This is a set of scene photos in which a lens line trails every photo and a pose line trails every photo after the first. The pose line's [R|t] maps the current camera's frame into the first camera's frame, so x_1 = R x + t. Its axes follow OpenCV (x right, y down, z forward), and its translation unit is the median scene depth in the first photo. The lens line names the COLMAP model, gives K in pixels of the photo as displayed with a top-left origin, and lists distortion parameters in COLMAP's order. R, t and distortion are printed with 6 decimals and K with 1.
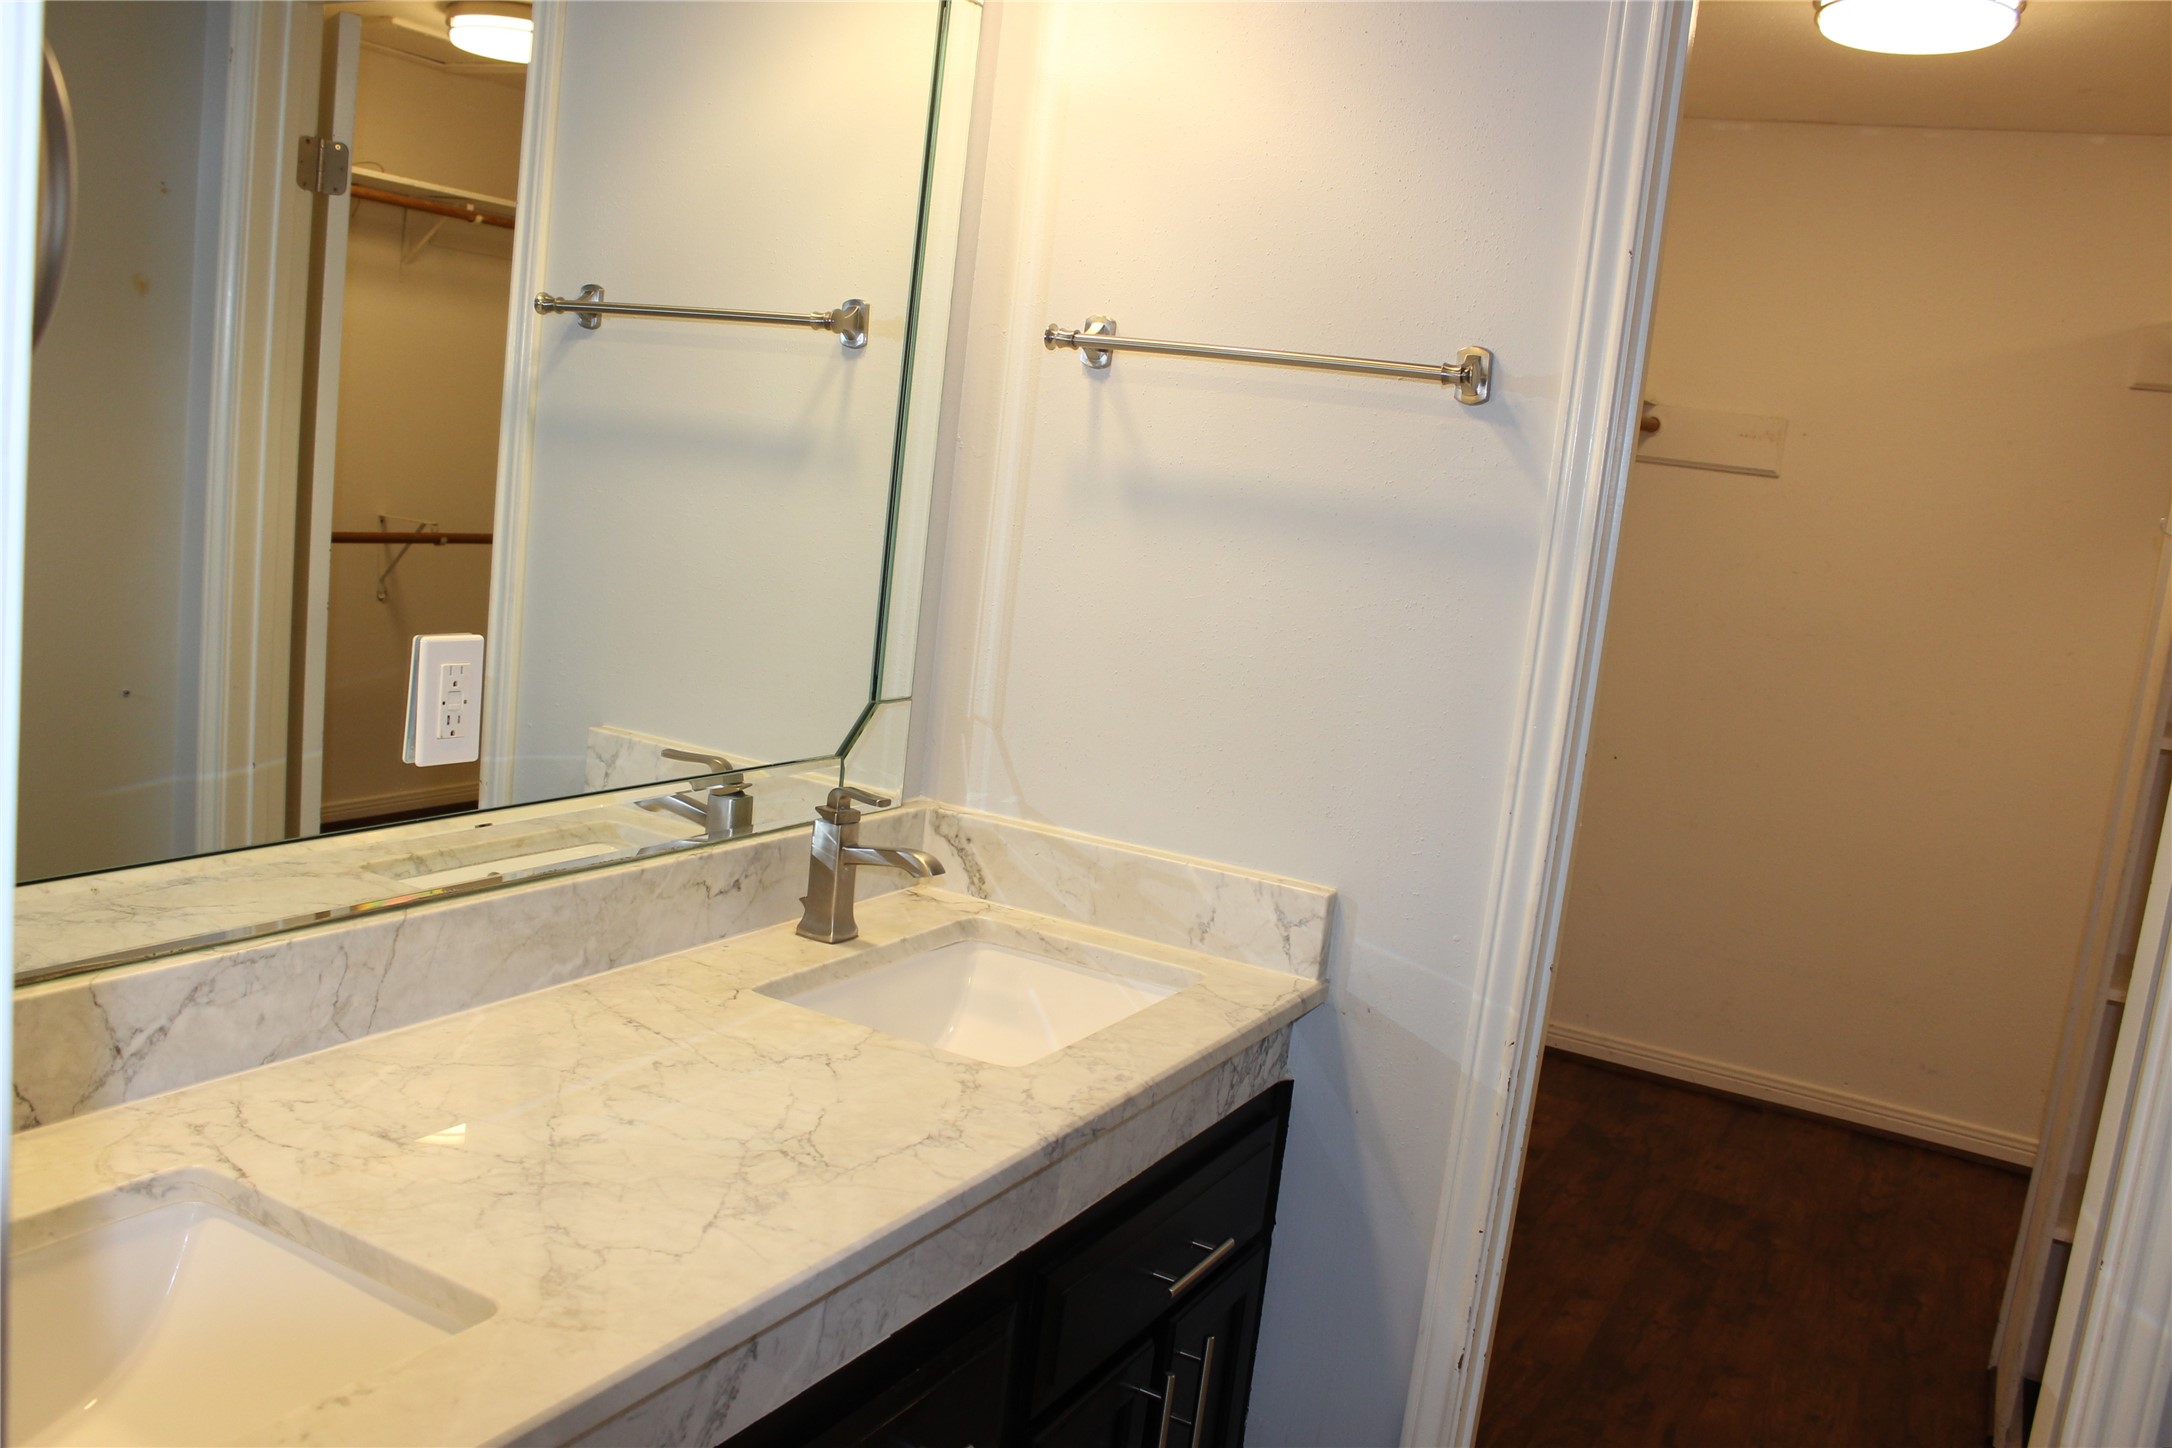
lens RADIAL K [[1811.6, 0, 1084.3], [0, 1811.6, 725.6], [0, 0, 1]] dist [-0.114041, 0.053978]
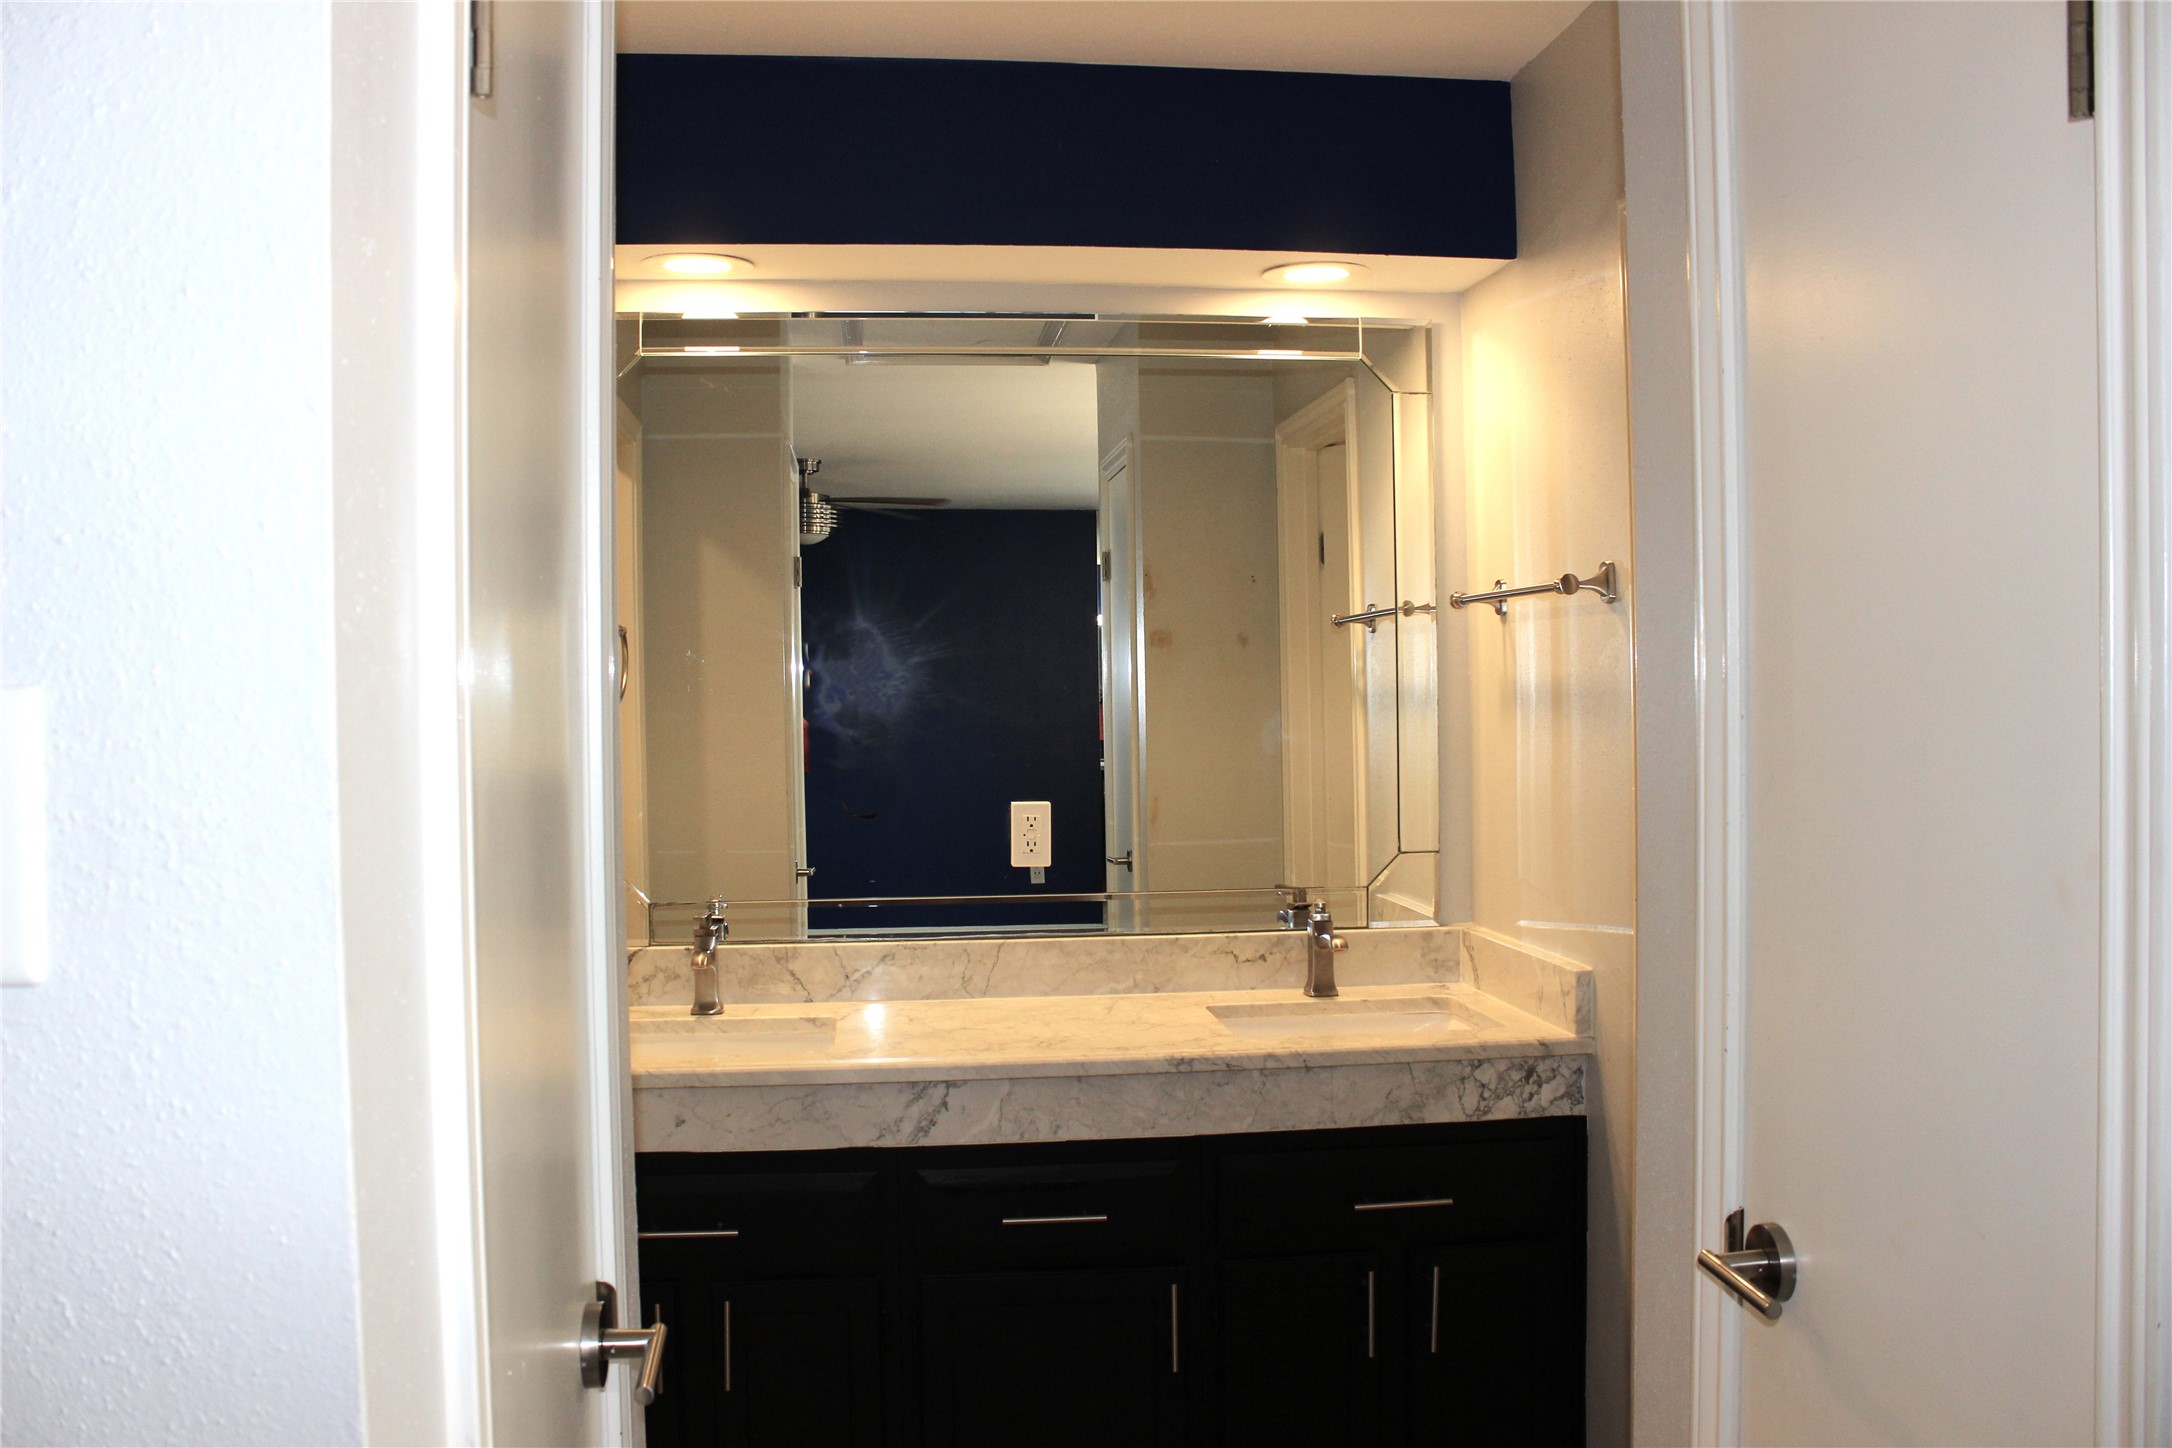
lens RADIAL K [[1887.2, 0, 1092.7], [0, 1887.2, 722.0], [0, 0, 1]] dist [-0.156846, 0.137557]
pose [[0.568111, -0.104070, -0.816345, 1.299042], [-0.045764, 0.986442, -0.157603, 0.175267], [0.821679, 0.126895, 0.555645, -0.119136]]
